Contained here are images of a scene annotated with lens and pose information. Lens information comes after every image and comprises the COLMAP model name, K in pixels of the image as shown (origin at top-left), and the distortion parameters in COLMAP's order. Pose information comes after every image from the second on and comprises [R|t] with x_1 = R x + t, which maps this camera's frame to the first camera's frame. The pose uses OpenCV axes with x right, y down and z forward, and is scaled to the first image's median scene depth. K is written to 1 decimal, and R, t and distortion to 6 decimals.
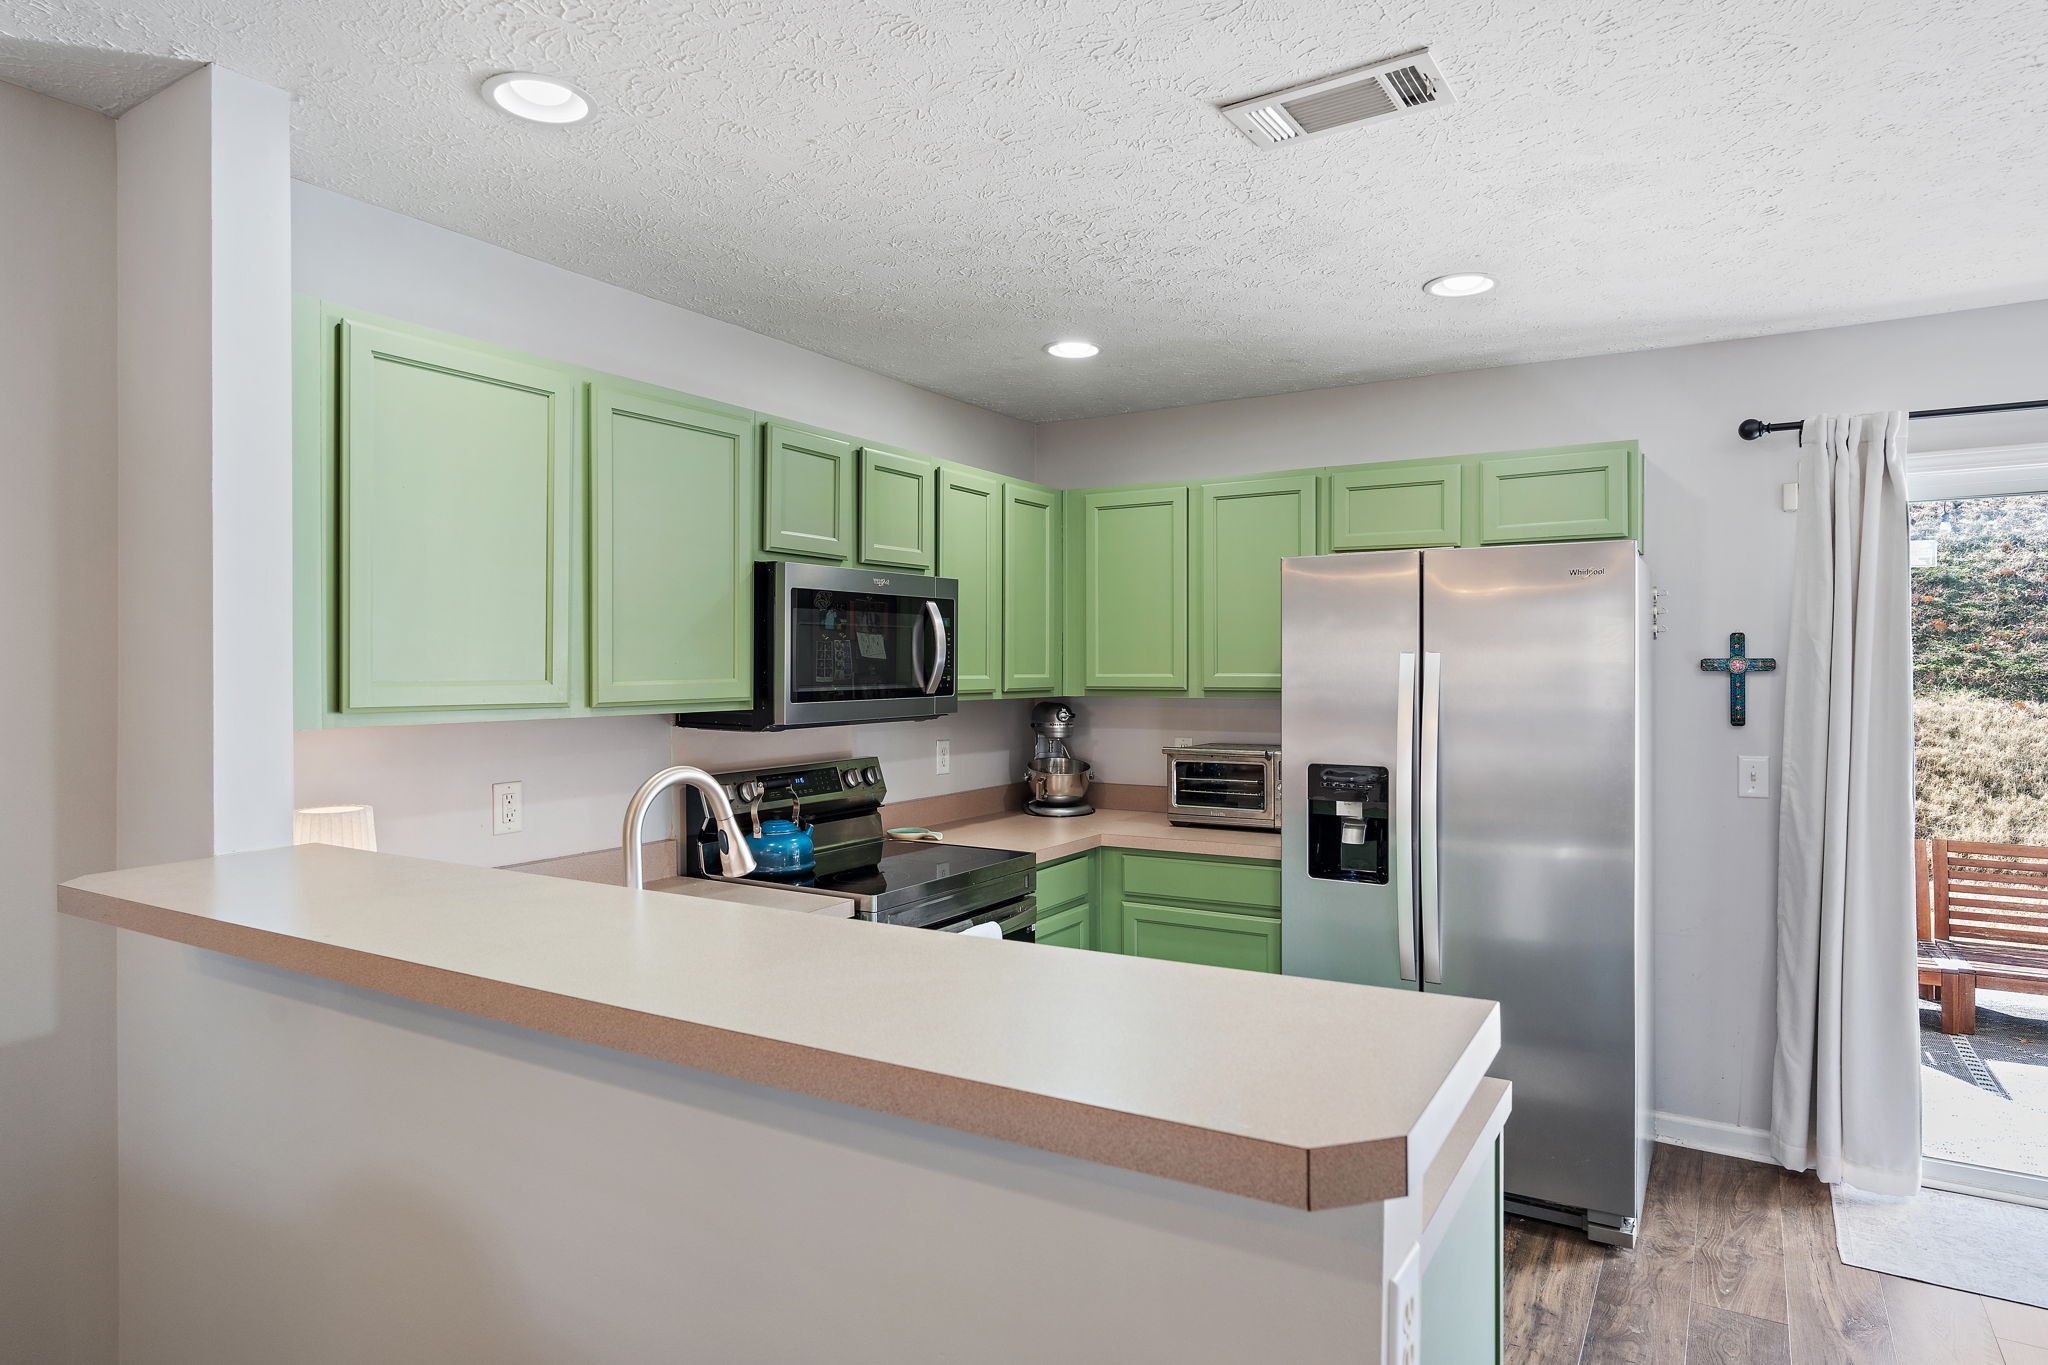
lens RADIAL K [[1189.6, 0, 1029.9], [0, 1189.6, 679.6], [0, 0, 1]] dist [-0.002117, 0.000034]
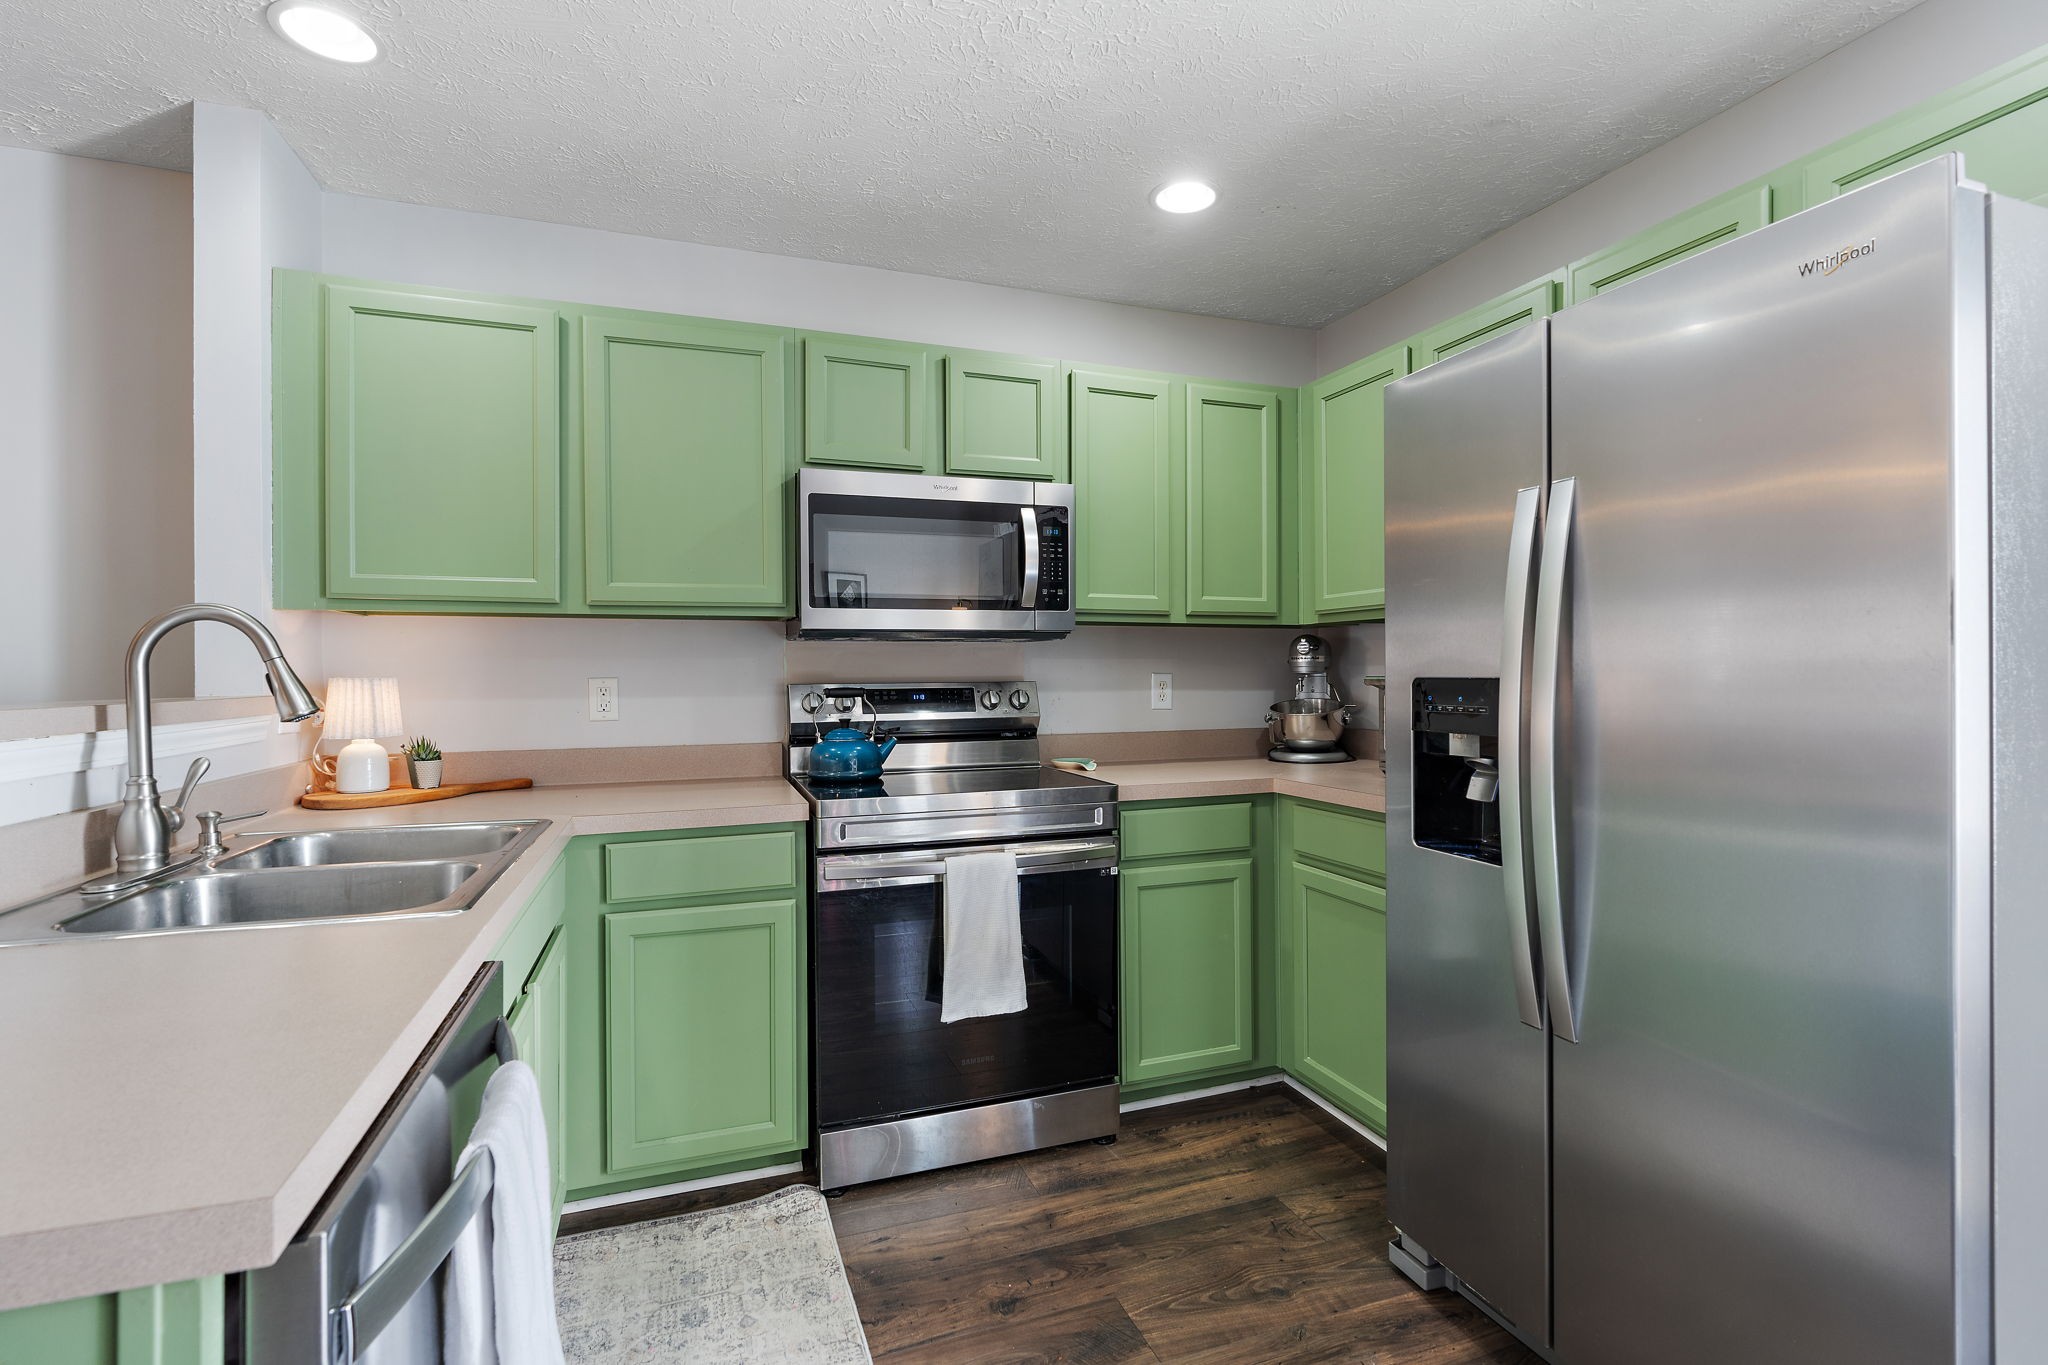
lens RADIAL K [[953.1, 0, 1029.6], [0, 953.1, 679.0], [0, 0, 1]] dist [-0.003333, 0.000346]
pose [[0.778780, -0.000060, -0.627297, 0.366333], [-0.002435, 0.999992, -0.003118, 0.066819], [0.627292, 0.003956, 0.778774, 0.392234]]
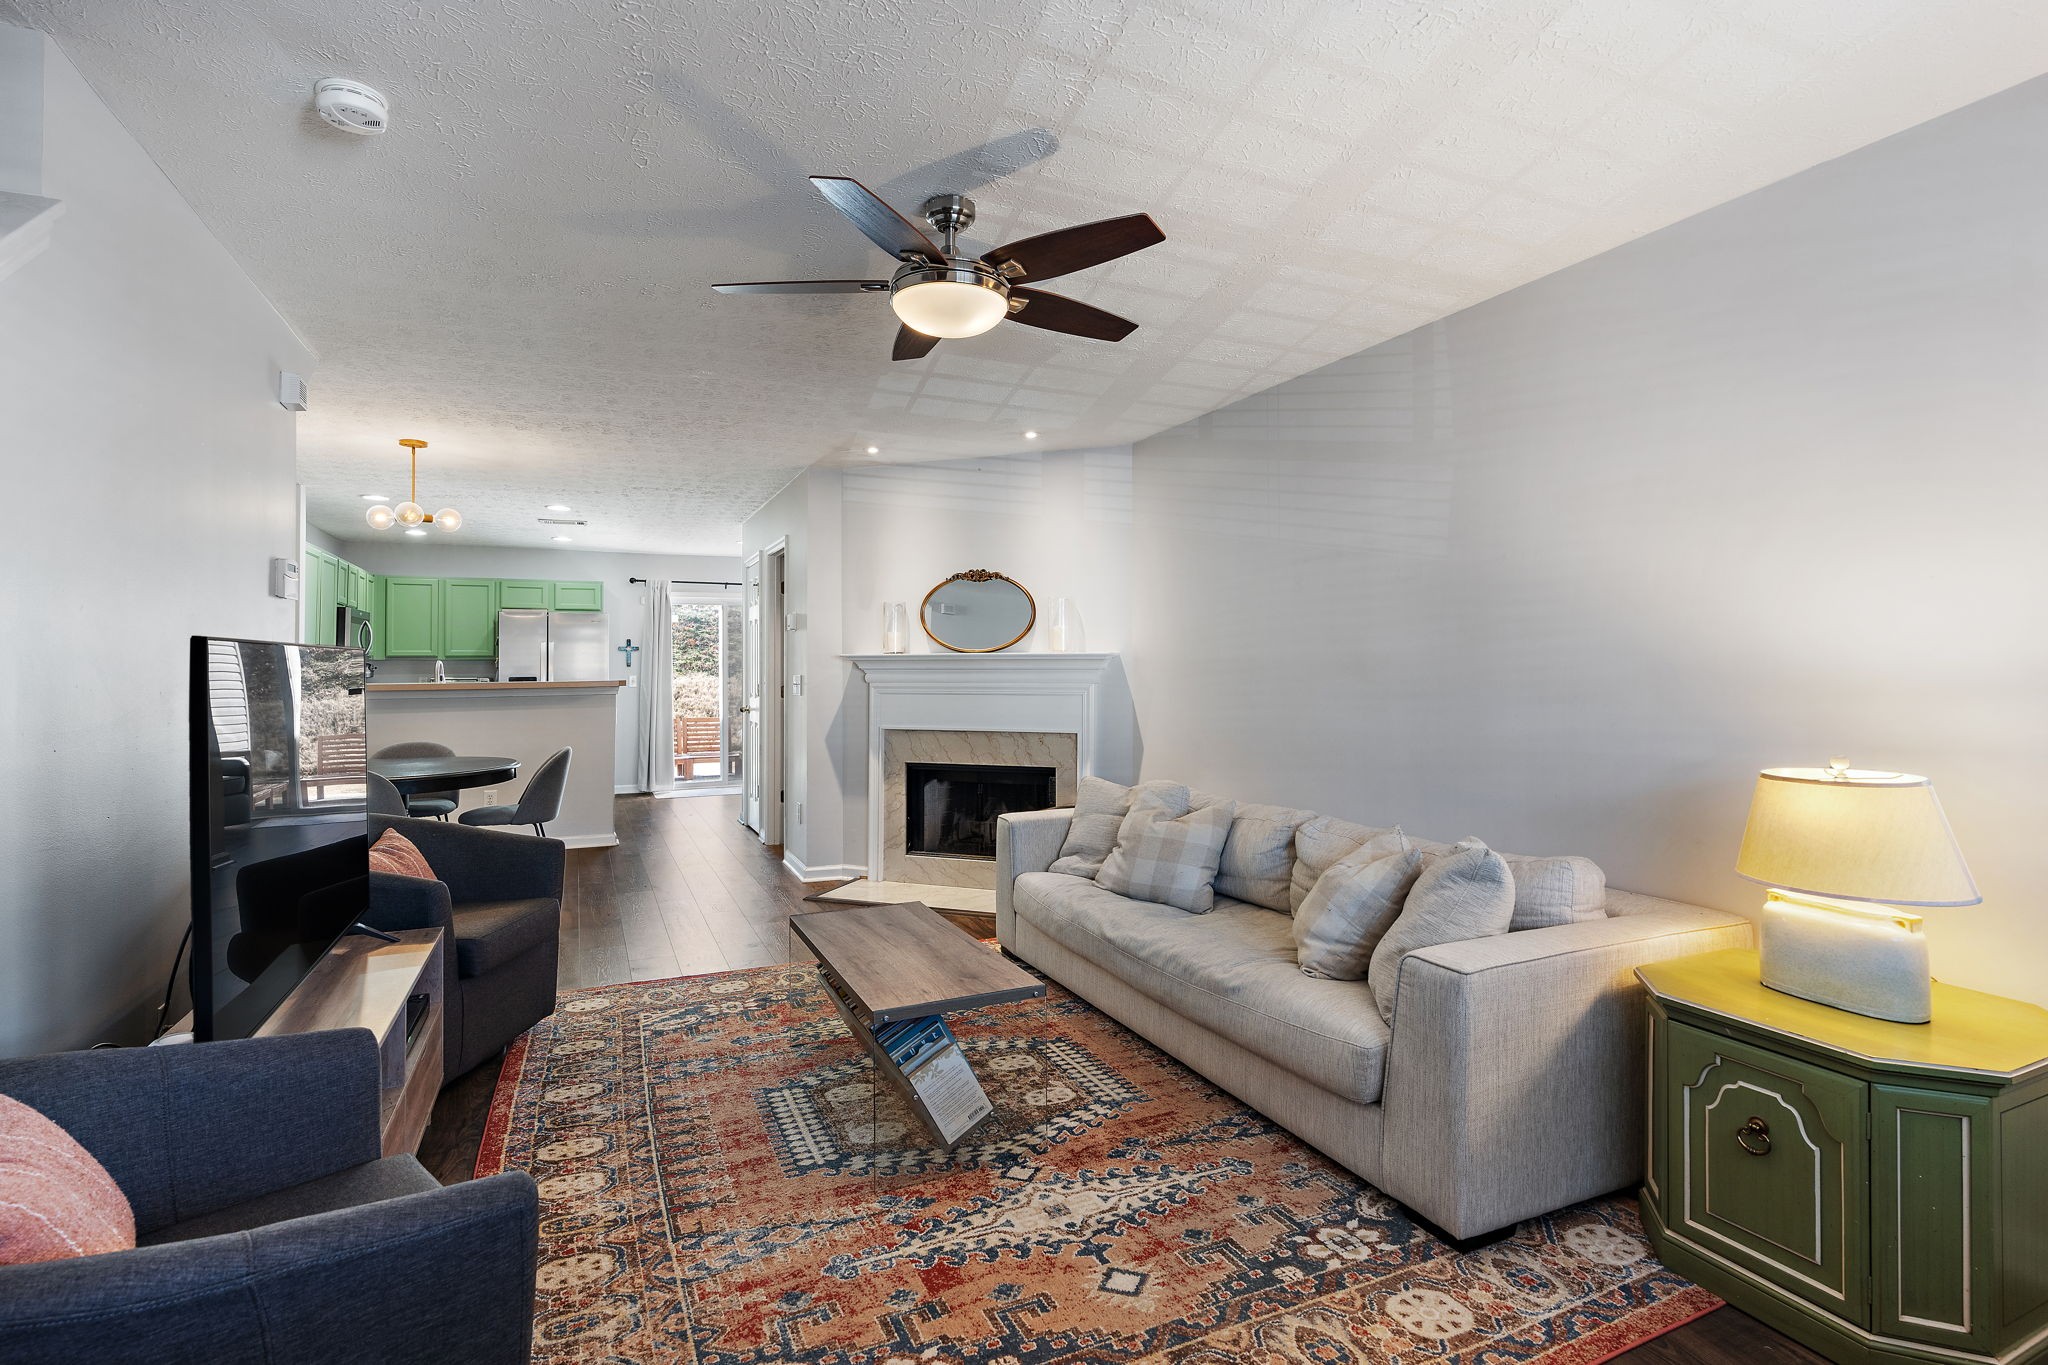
lens RADIAL K [[982.7, 0, 1029.7], [0, 982.7, 651.3], [0, 0, 1]] dist [-0.010958, 0.000462]
pose [[0.562221, 0.015919, 0.826834, -1.041651], [0.011772, 0.999559, -0.027249, 0.081526], [-0.826903, 0.025053, 0.561786, -1.470945]]
